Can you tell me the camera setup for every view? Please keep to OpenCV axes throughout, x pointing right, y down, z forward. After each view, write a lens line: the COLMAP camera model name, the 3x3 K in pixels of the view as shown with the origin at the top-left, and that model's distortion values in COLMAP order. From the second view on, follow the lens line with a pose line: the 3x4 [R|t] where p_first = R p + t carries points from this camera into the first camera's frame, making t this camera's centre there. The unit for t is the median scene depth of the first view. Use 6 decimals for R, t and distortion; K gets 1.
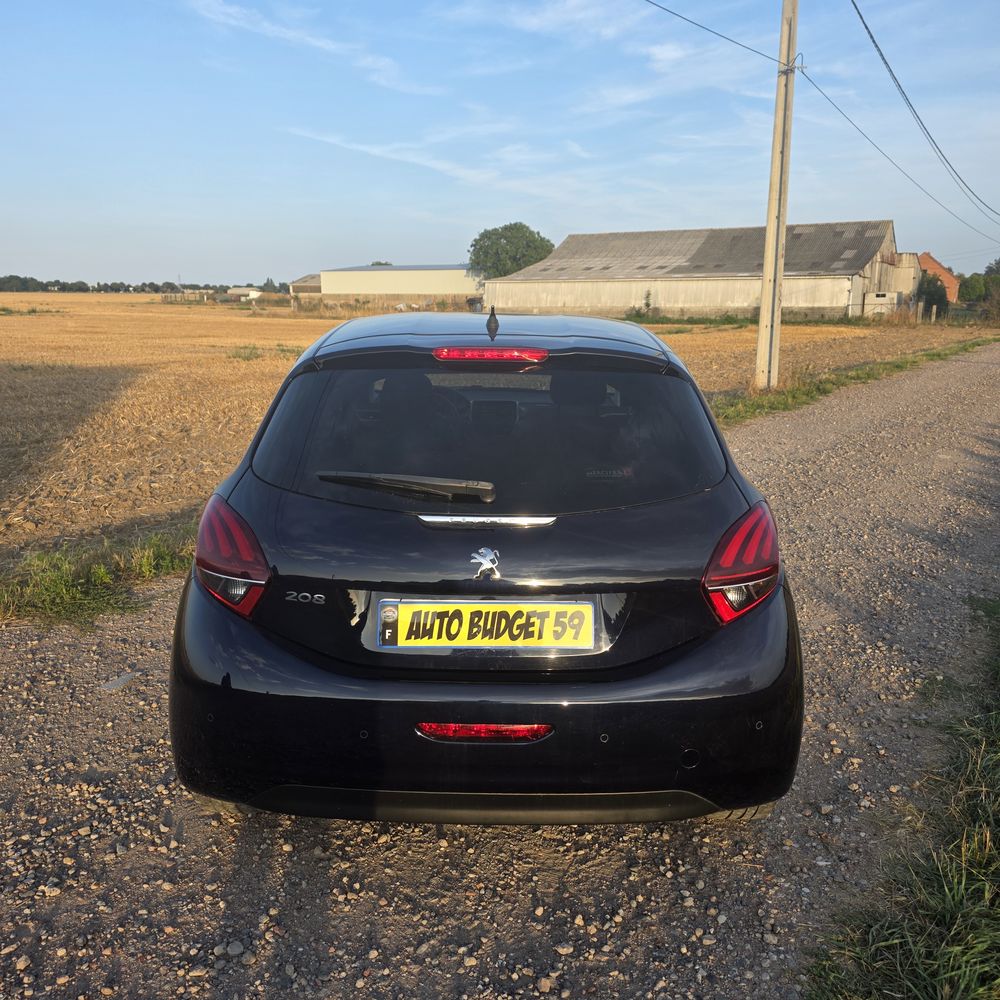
lens RADIAL K [[914.3, 0, 511.5], [0, 914.3, 487.2], [0, 0, 1]] dist [0.043238, -0.039674]
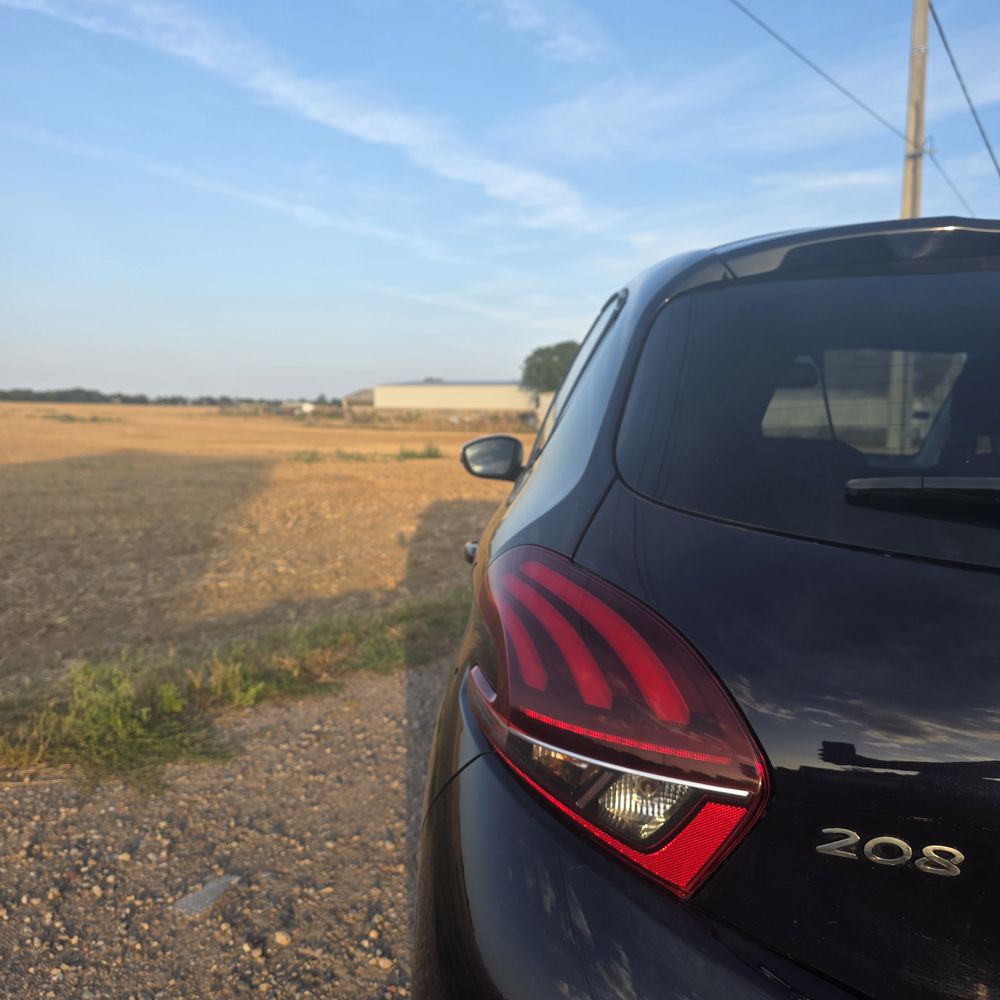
lens RADIAL K [[914.3, 0, 506.0], [0, 914.3, 495.1], [0, 0, 1]] dist [0.043238, -0.039674]
pose [[0.998514, 0.021512, -0.050065, -0.085818], [-0.027344, 0.992532, -0.118881, 0.009175], [0.047134, 0.120073, 0.991646, 0.161073]]
